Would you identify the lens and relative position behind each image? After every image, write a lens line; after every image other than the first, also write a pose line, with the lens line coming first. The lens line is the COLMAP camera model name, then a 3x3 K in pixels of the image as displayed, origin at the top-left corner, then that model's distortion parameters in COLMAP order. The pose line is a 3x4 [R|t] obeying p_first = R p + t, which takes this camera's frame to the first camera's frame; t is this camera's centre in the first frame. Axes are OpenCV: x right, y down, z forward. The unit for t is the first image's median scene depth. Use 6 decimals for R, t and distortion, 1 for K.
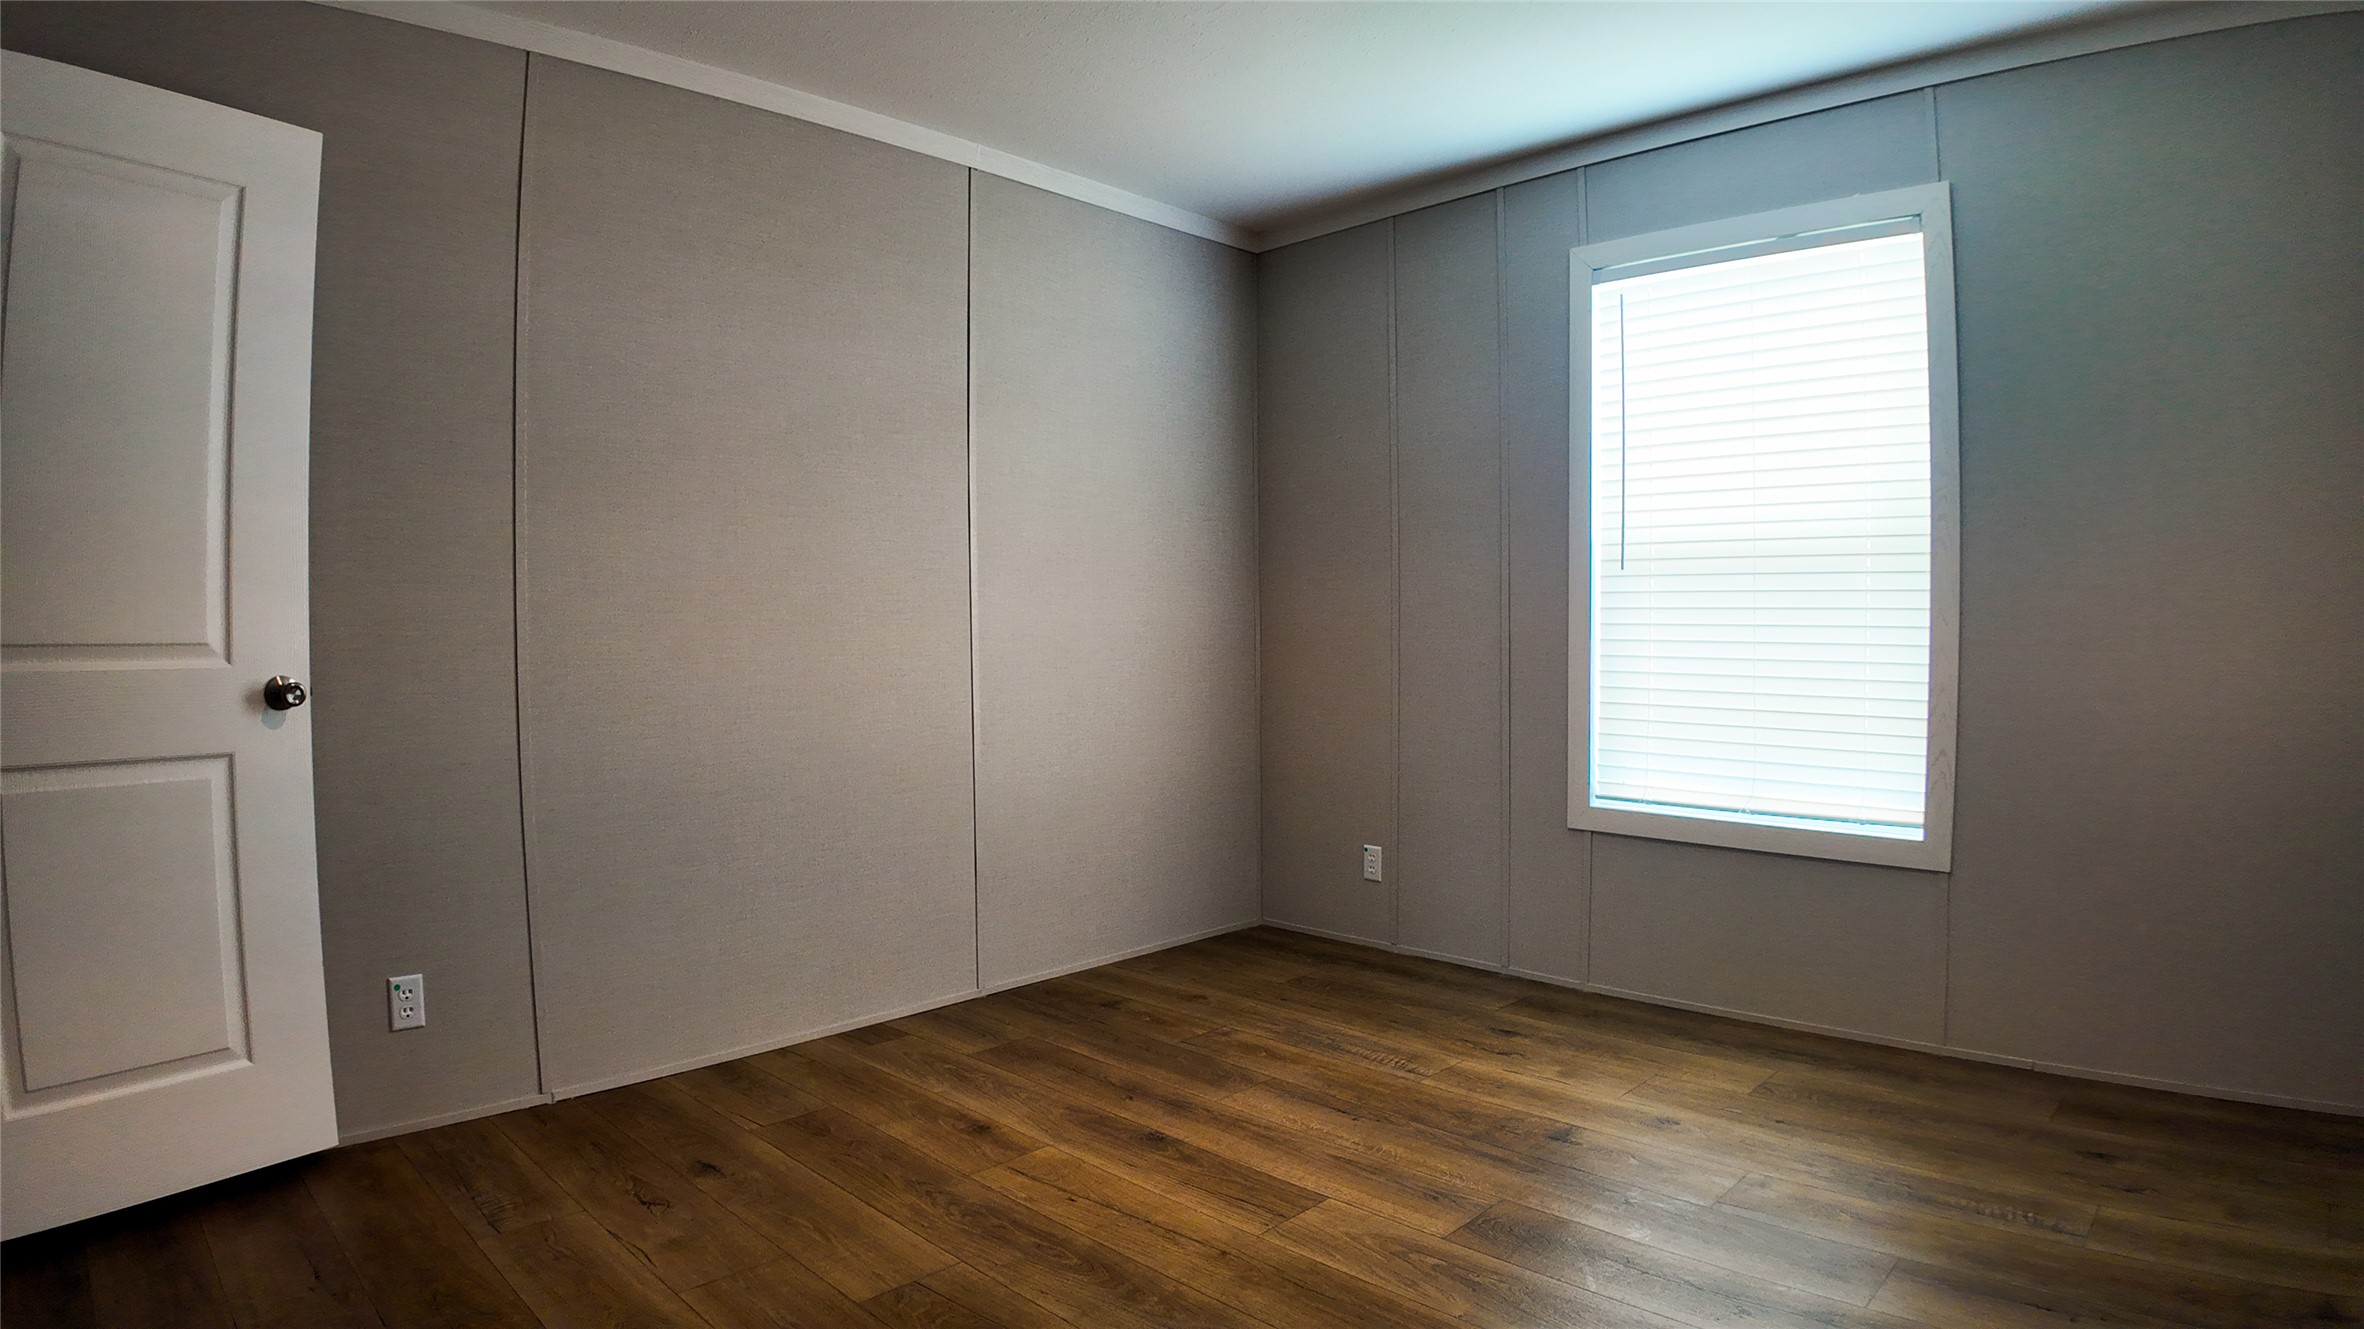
lens RADIAL K [[1201.1, 0, 1190.4], [0, 1201.1, 667.1], [0, 0, 1]] dist [-0.084235, -0.008839]
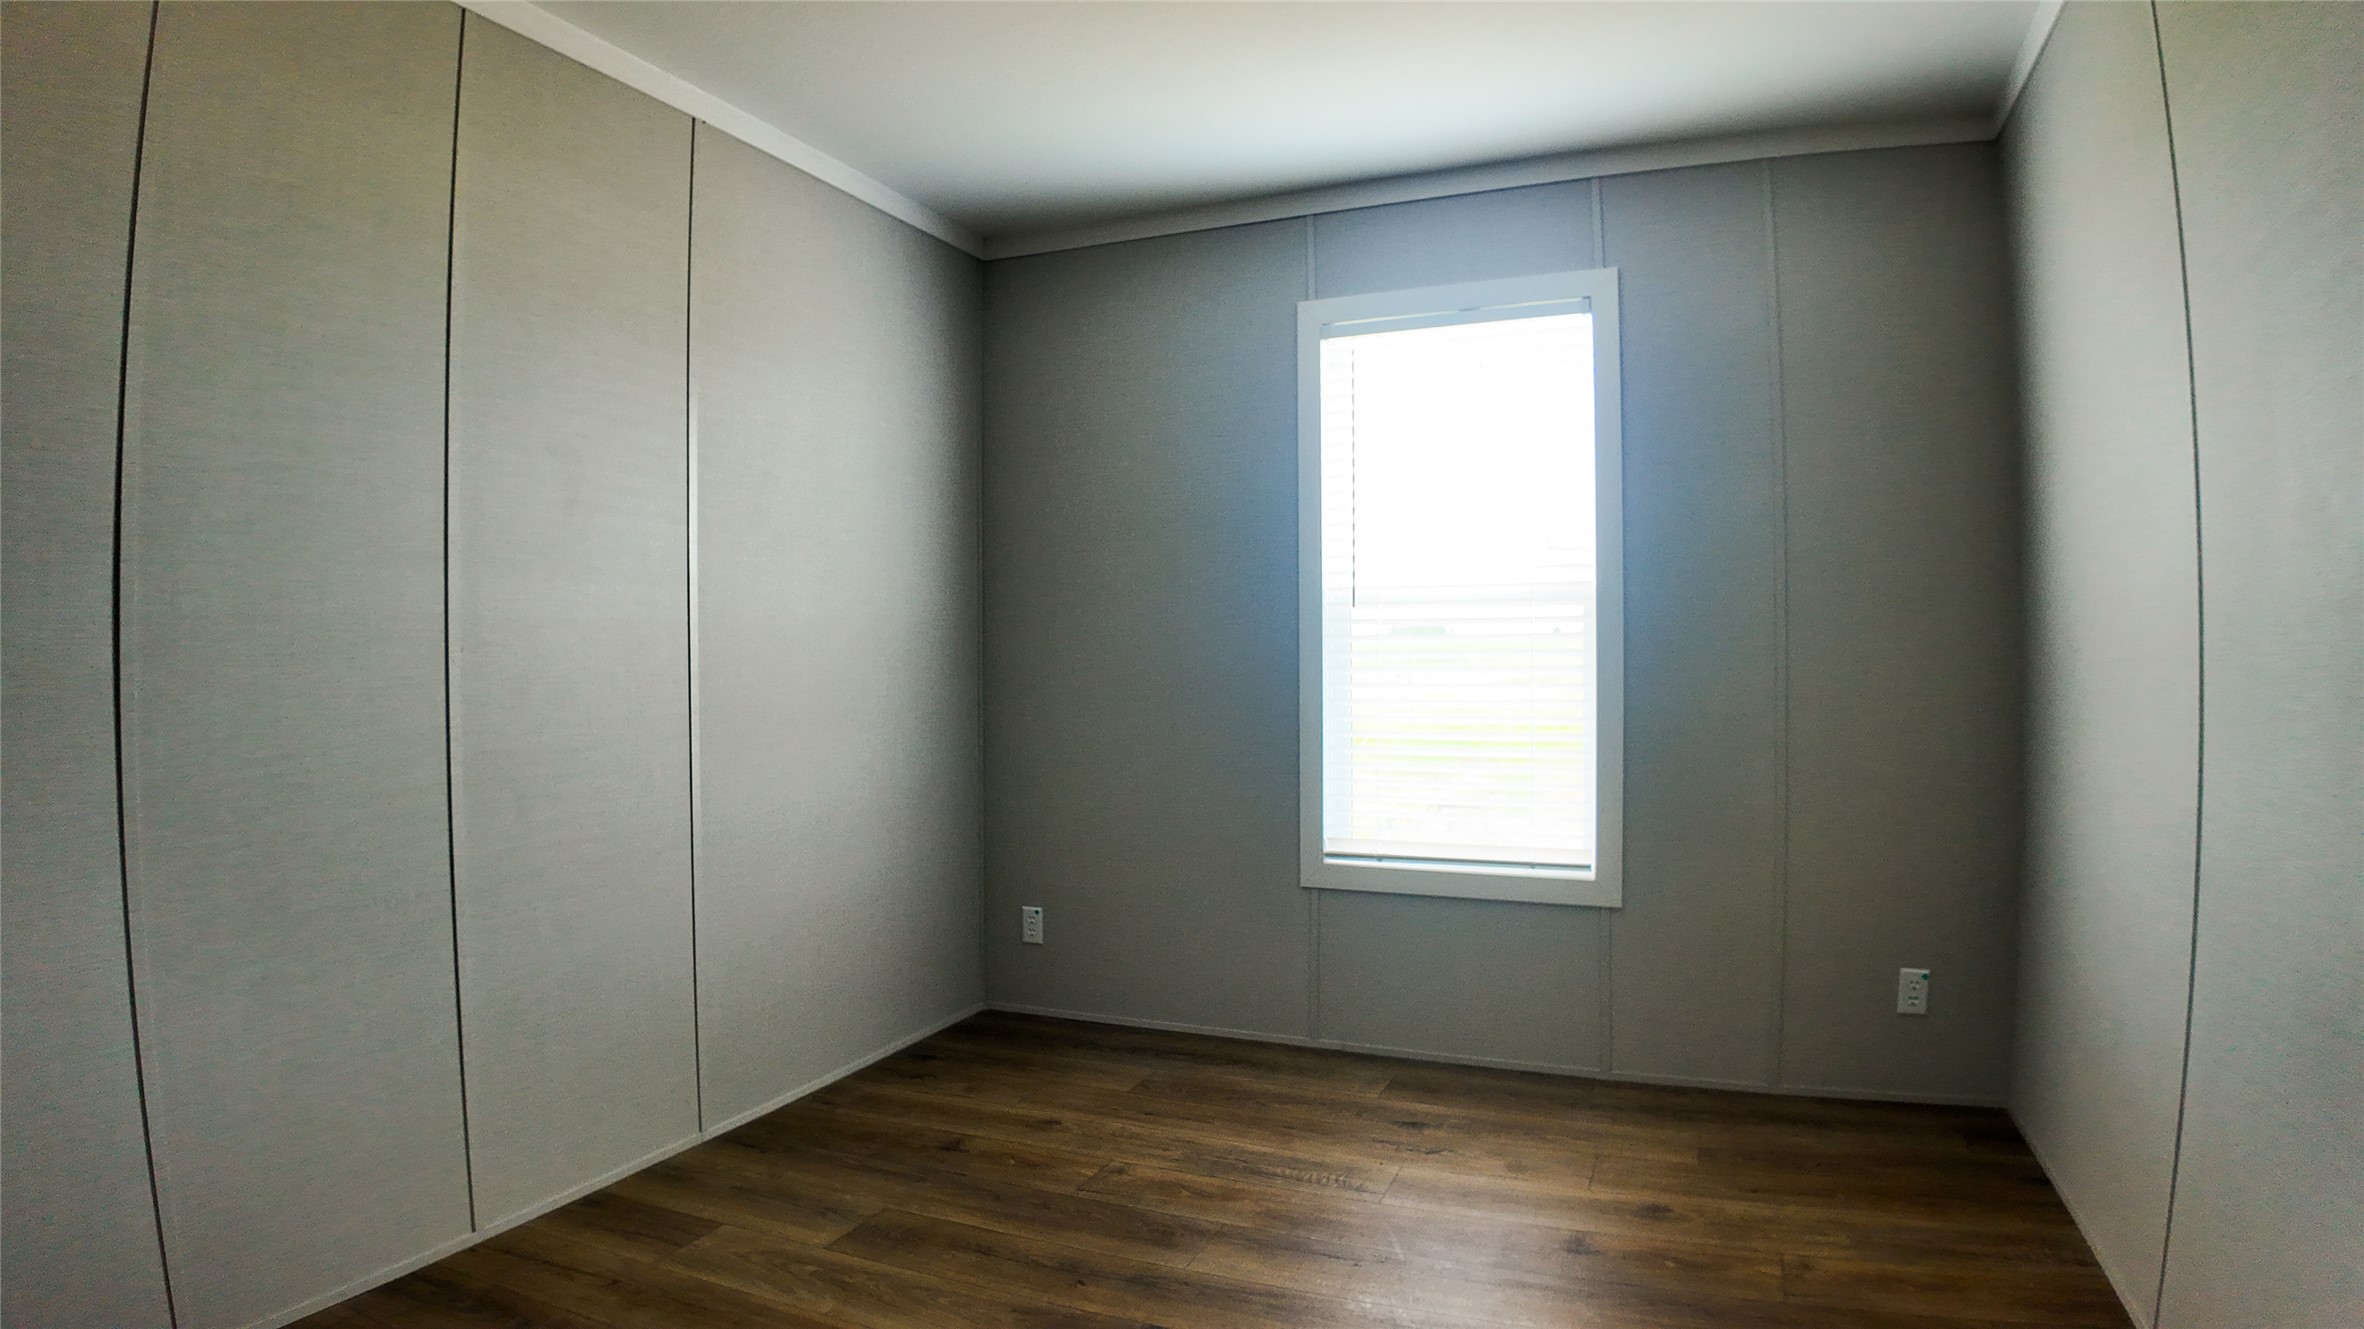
lens RADIAL K [[1201.1, 0, 1177.5], [0, 1201.1, 647.2], [0, 0, 1]] dist [-0.084235, -0.008839]
pose [[0.935597, 0.012993, 0.352831, -0.205226], [0.008248, 0.998246, -0.058631, -0.003787], [-0.352973, 0.057765, 0.933848, 0.186003]]
